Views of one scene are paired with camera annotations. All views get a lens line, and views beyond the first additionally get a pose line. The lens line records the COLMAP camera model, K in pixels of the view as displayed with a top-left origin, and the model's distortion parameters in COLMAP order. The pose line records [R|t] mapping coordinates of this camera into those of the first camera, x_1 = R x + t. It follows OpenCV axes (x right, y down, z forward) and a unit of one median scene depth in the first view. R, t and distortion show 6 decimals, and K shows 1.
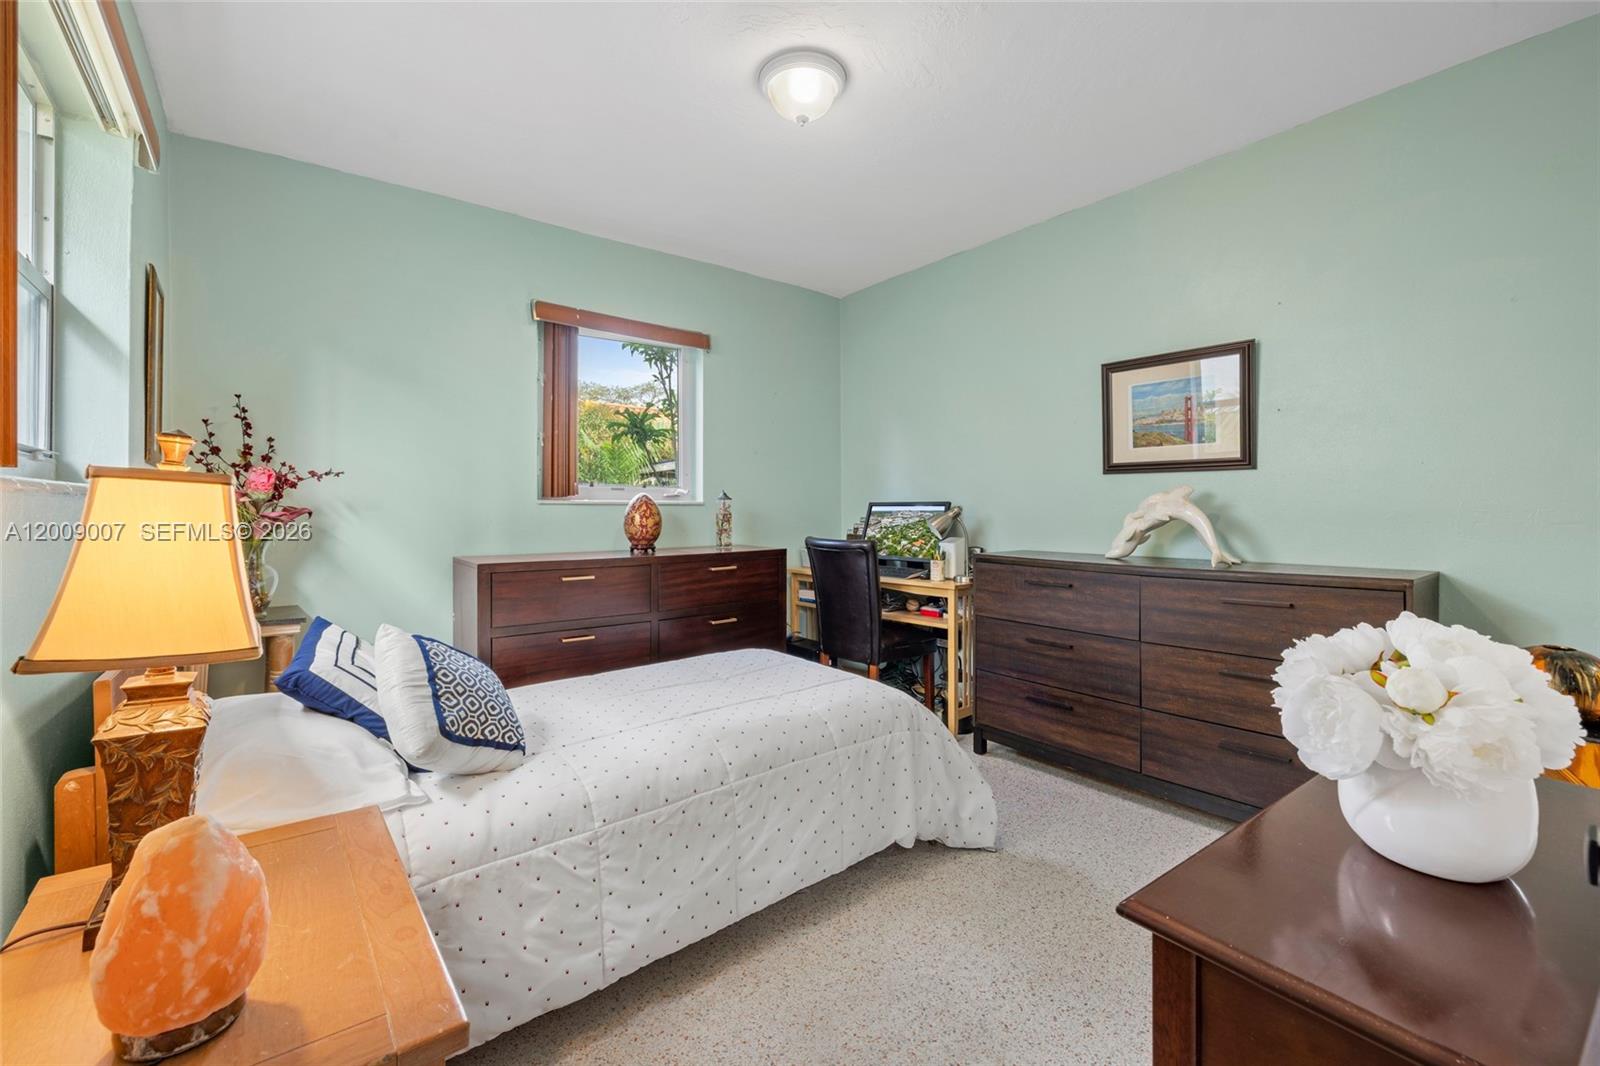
lens RADIAL K [[681.2, 0, 785.3], [0, 681.2, 521.0], [0, 0, 1]] dist [-0.000406, -0.000023]
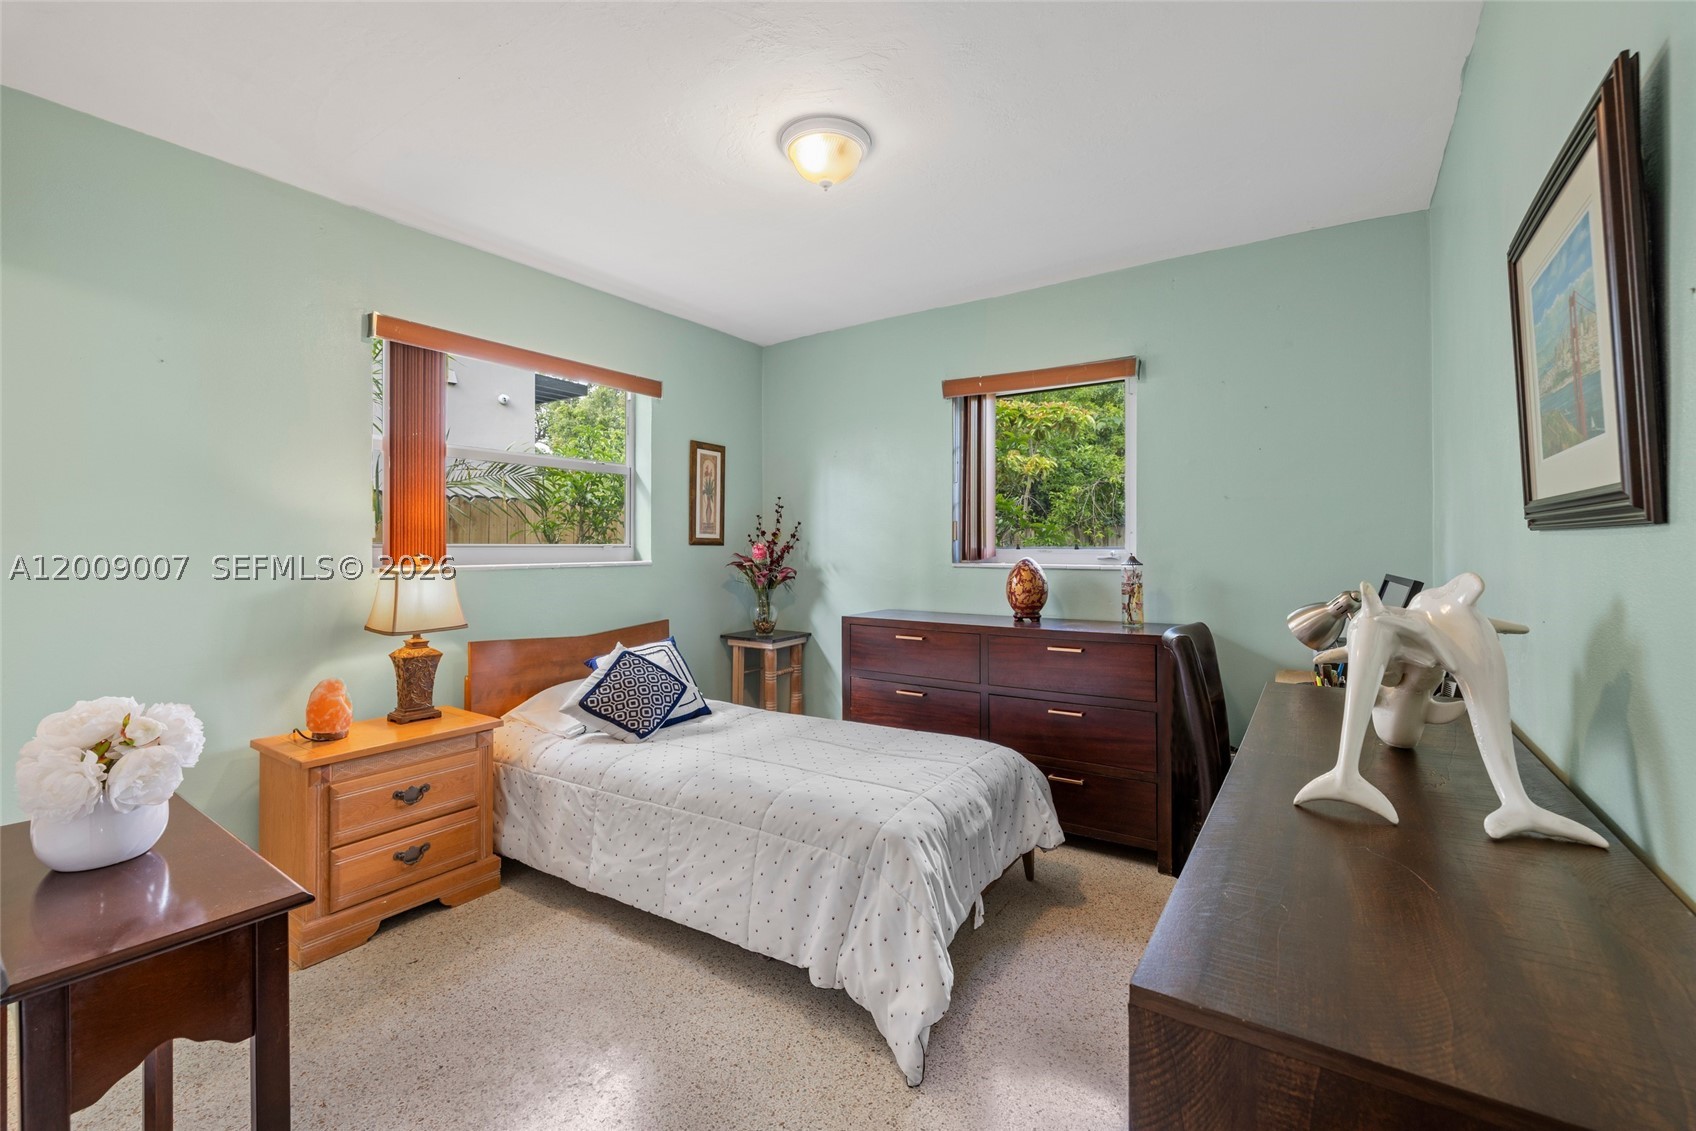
lens RADIAL K [[722.1, 0, 832.5], [0, 722.1, 552.8], [0, 0, 1]] dist [-0.000406, -0.000023]
pose [[0.300602, 0.007175, -0.953723, 0.847231], [-0.014043, 0.999897, 0.003096, -0.059203], [0.953646, 0.012463, 0.300672, 0.588455]]
